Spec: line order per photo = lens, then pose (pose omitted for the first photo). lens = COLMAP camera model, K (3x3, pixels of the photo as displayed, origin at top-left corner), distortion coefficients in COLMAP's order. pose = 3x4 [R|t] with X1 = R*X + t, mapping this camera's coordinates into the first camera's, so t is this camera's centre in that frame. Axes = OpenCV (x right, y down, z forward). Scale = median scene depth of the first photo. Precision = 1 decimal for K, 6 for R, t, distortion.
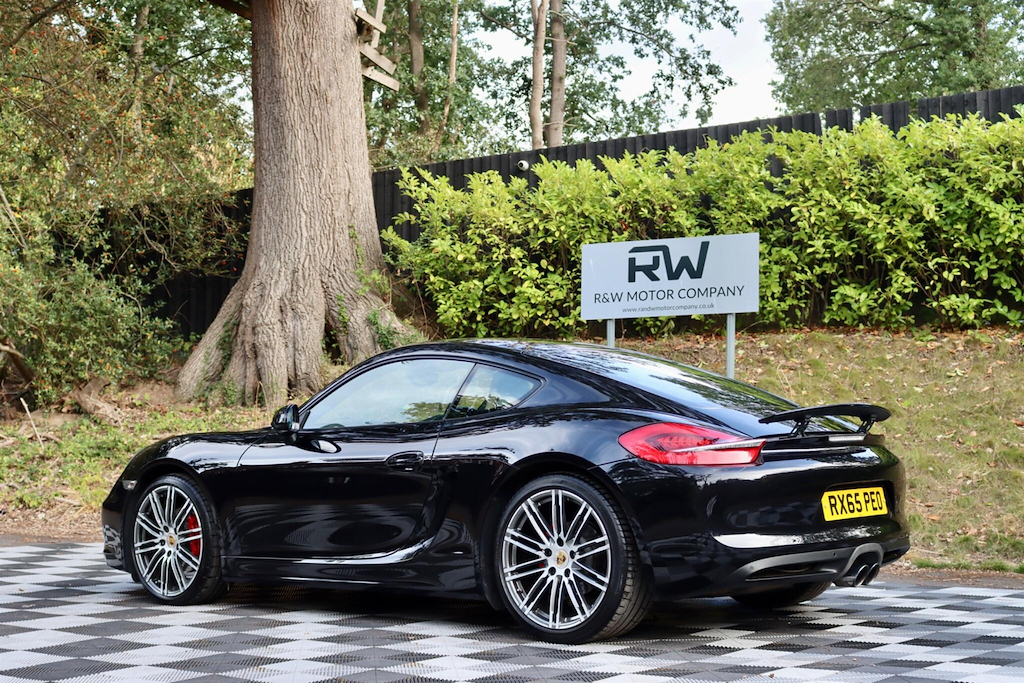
lens RADIAL K [[1576.4, 0, 500.3], [0, 1576.4, 340.7], [0, 0, 1]] dist [-0.058713, 0.160144]
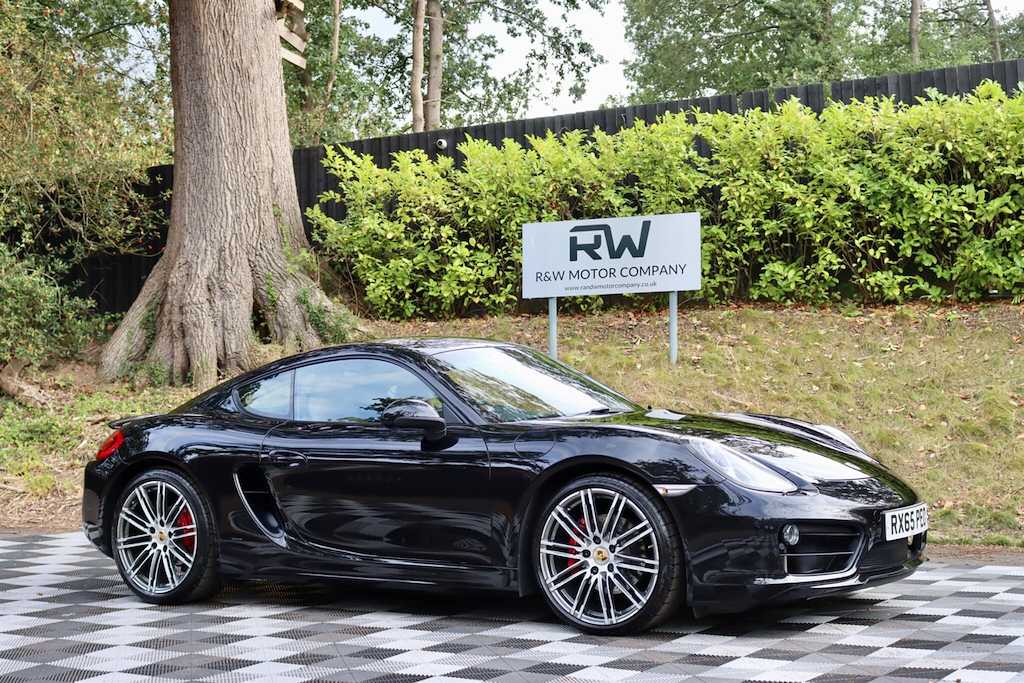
lens RADIAL K [[1519.9, 0, 500.7], [0, 1519.9, 341.8], [0, 0, 1]] dist [-0.068662, 0.163798]
pose [[0.993819, -0.009985, 0.110564, -0.063256], [0.007555, 0.999721, 0.022371, -0.006342], [-0.110757, -0.021397, 0.993617, 0.027143]]
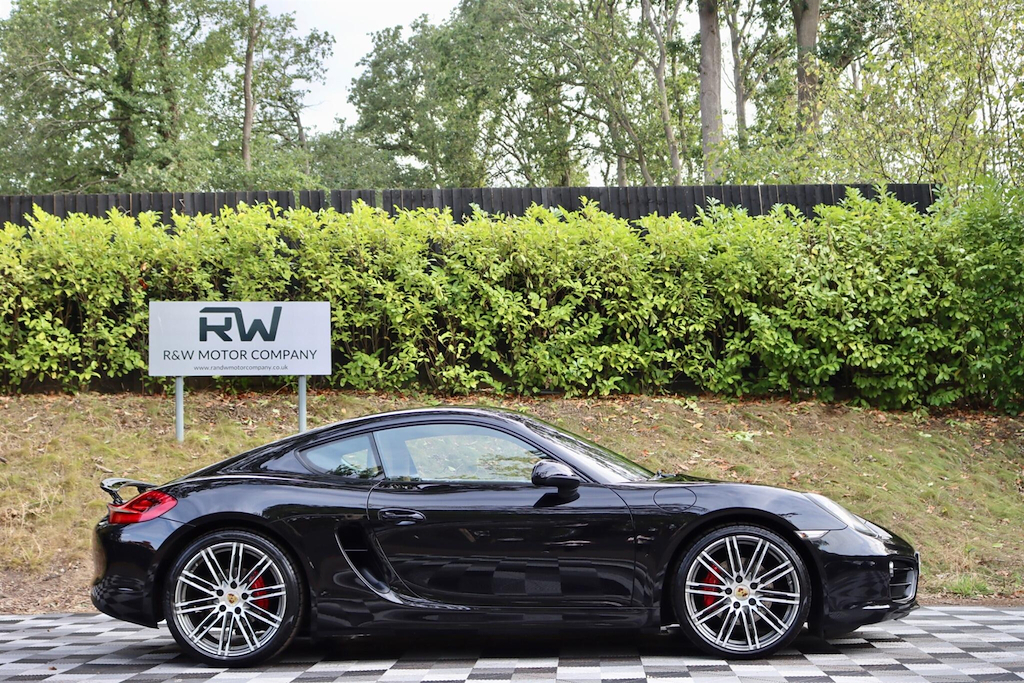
lens RADIAL K [[1519.9, 0, 500.7], [0, 1519.9, 341.8], [0, 0, 1]] dist [-0.068662, 0.163798]
pose [[0.802540, 0.049611, 0.594532, -0.308607], [-0.027564, 0.998556, -0.046118, 0.003306], [-0.595961, 0.020624, 0.802748, 0.075471]]
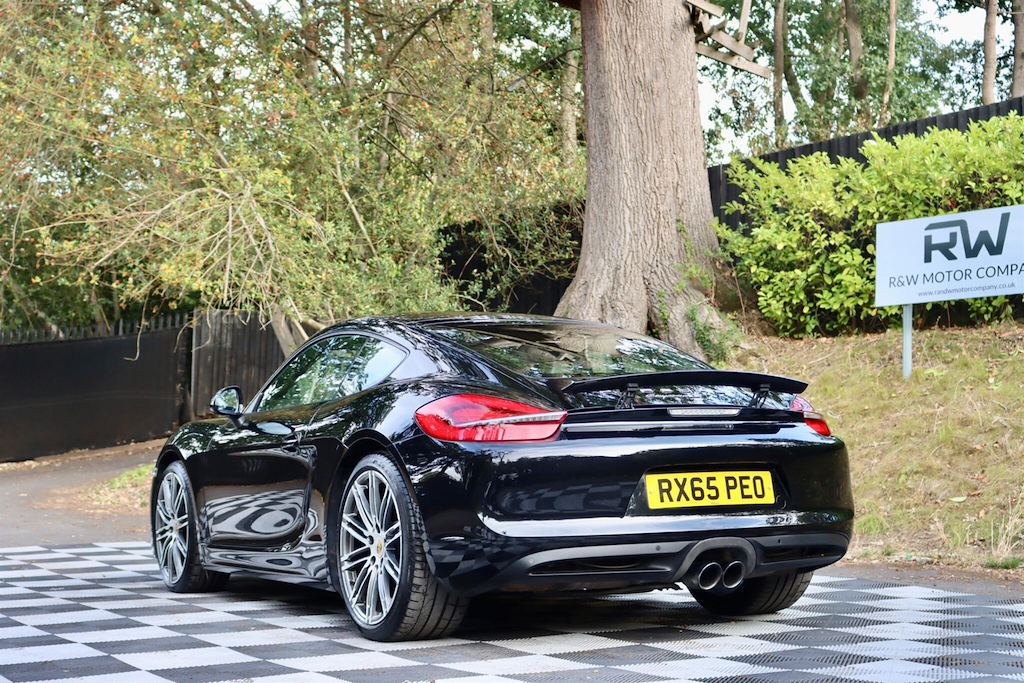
lens RADIAL K [[1576.4, 0, 500.3], [0, 1576.4, 340.7], [0, 0, 1]] dist [-0.058713, 0.160144]
pose [[0.933380, -0.026085, -0.357939, 0.154325], [0.022895, 0.999651, -0.013148, 0.012047], [0.358158, 0.004077, 0.933652, 0.065331]]
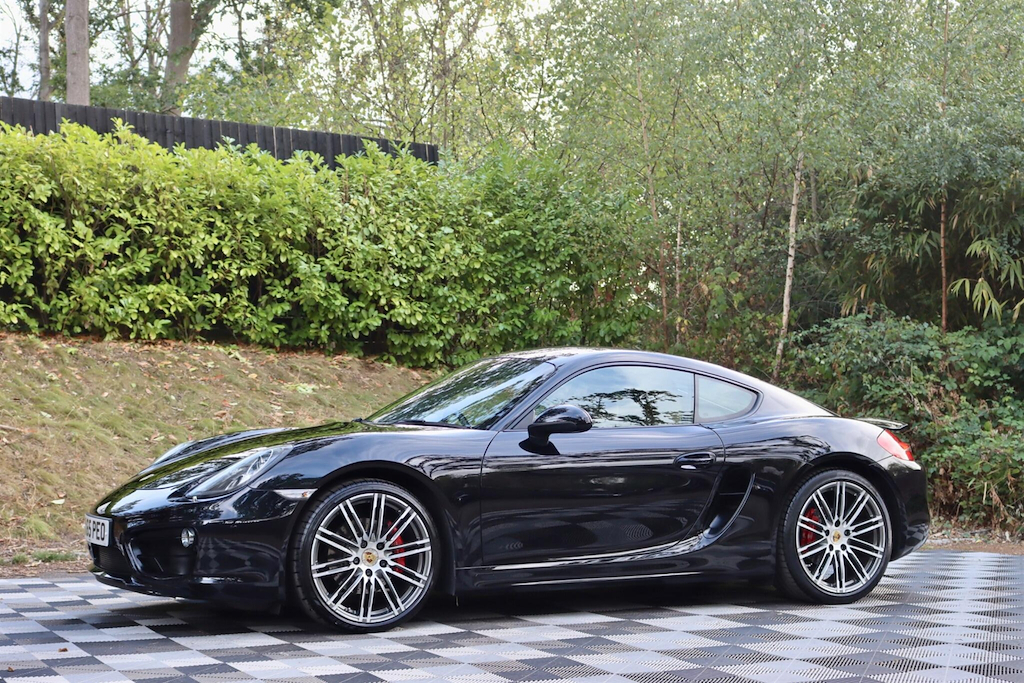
lens RADIAL K [[1576.4, 0, 500.3], [0, 1576.4, 340.7], [0, 0, 1]] dist [-0.058713, 0.160144]
pose [[0.394758, 0.063748, 0.916571, -0.439966], [-0.061448, 0.997188, -0.042890, 0.018941], [-0.916728, -0.039390, 0.397566, 0.270889]]
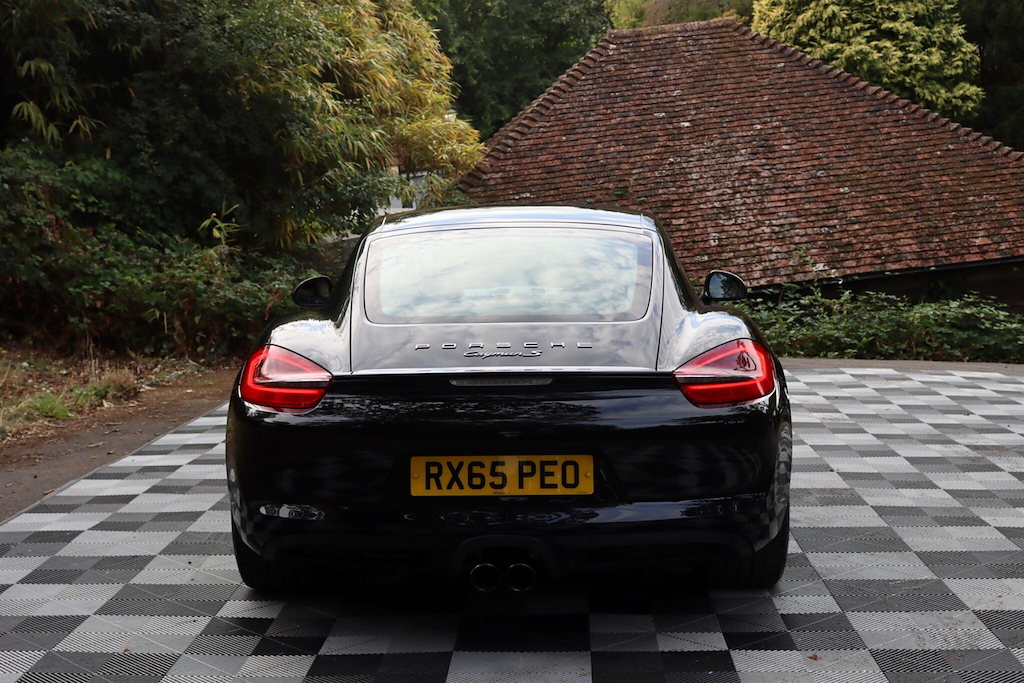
lens RADIAL K [[1519.9, 0, 500.7], [0, 1519.9, 341.8], [0, 0, 1]] dist [-0.068662, 0.163798]
pose [[-0.603712, -0.057531, 0.795124, -0.328031], [-0.020812, 0.998190, 0.056422, 0.009220], [-0.796931, 0.017515, -0.603817, 0.688610]]
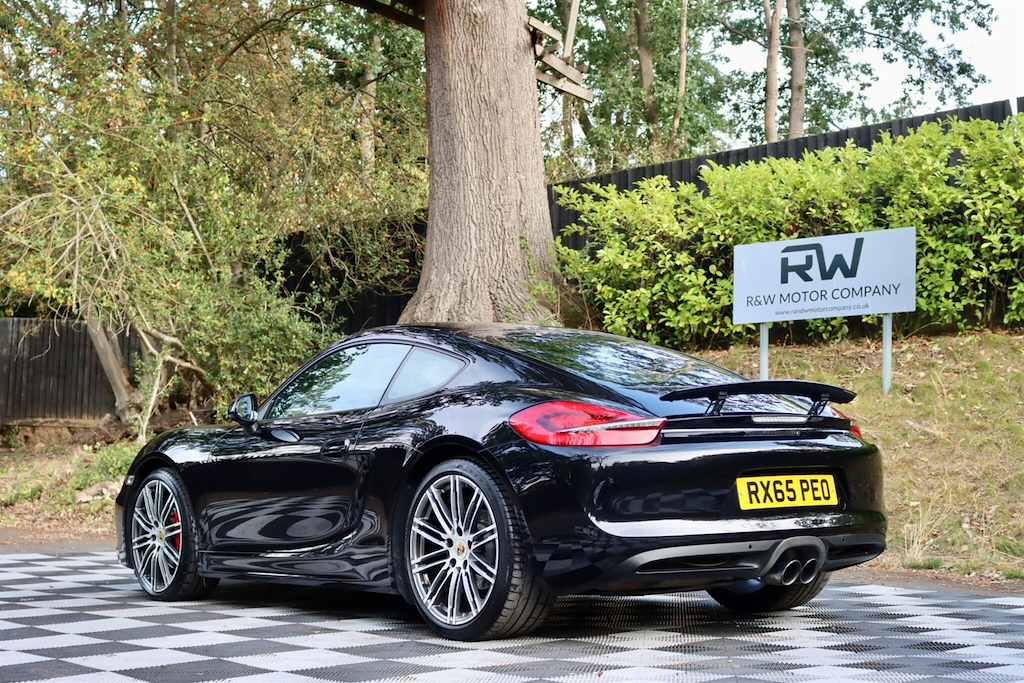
lens RADIAL K [[1576.4, 0, 500.3], [0, 1576.4, 340.7], [0, 0, 1]] dist [-0.058713, 0.160144]
pose [[0.980573, -0.016552, -0.195455, 0.088196], [0.012969, 0.999724, -0.019599, 0.012087], [0.195725, 0.016683, 0.980517, 0.032179]]
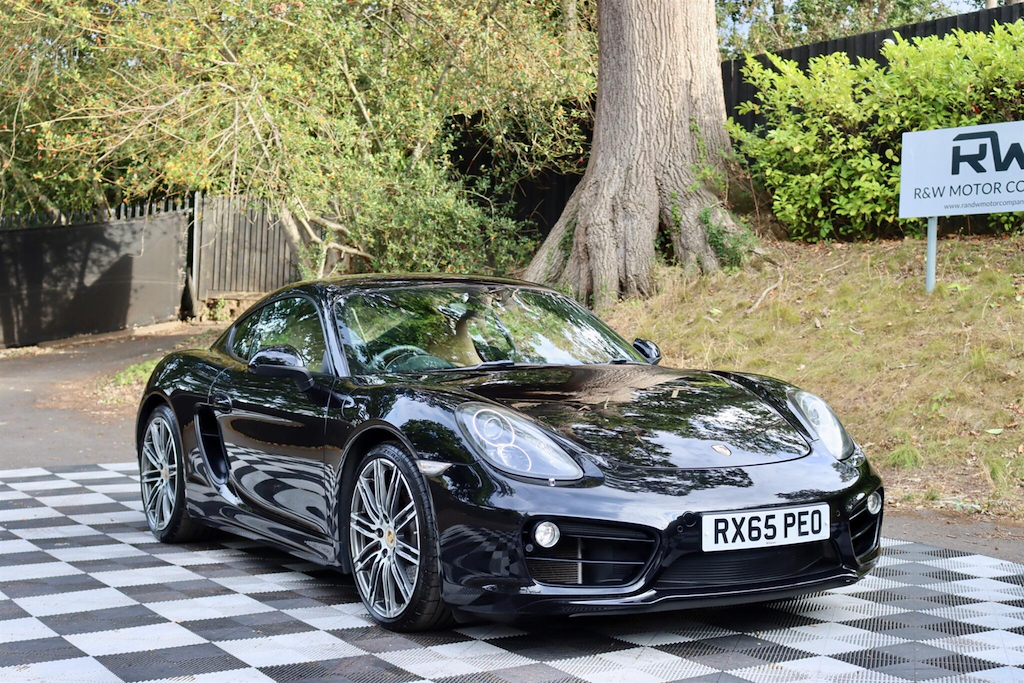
lens RADIAL K [[1519.9, 0, 500.7], [0, 1519.9, 341.8], [0, 0, 1]] dist [-0.068662, 0.163798]
pose [[0.937058, 0.013787, -0.348900, 0.124341], [0.013491, 0.997045, 0.075632, -0.009943], [0.348912, -0.075579, 0.934103, 0.102261]]
